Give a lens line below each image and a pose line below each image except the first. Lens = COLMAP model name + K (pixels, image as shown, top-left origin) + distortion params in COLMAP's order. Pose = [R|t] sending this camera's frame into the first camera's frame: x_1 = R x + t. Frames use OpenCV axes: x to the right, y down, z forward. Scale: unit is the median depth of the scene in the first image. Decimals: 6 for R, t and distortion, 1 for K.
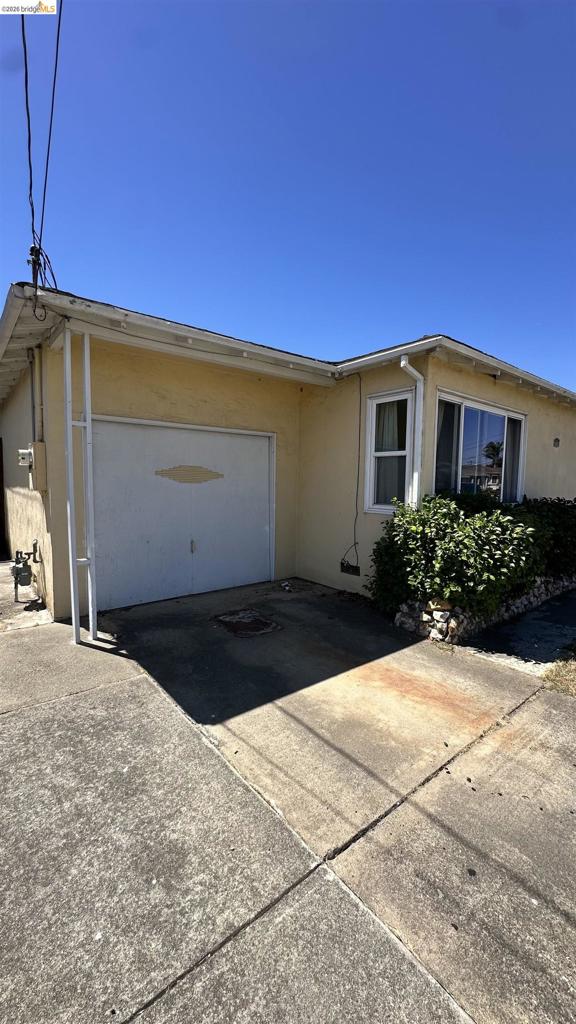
lens RADIAL K [[406.5, 0, 288.0], [0, 406.5, 512.0], [0, 0, 1]] dist [-0.002412, -0.000101]
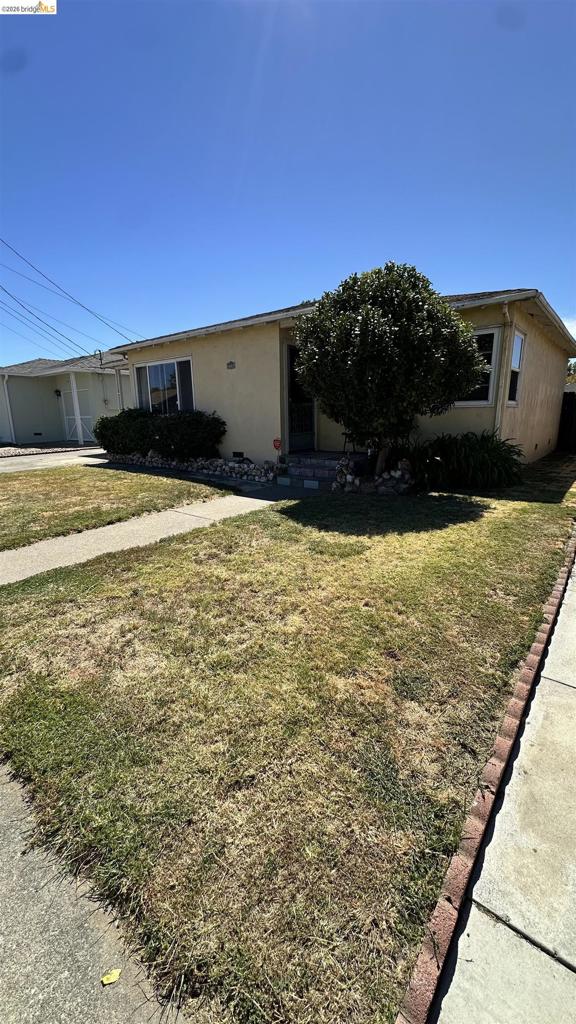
lens RADIAL K [[406.5, 0, 288.0], [0, 406.5, 512.0], [0, 0, 1]] dist [-0.002412, -0.000101]
pose [[0.212482, 0.213736, -0.953503, 2.875106], [-0.056857, 0.976836, 0.206296, 0.000626], [0.975509, 0.010379, 0.219713, 1.313191]]
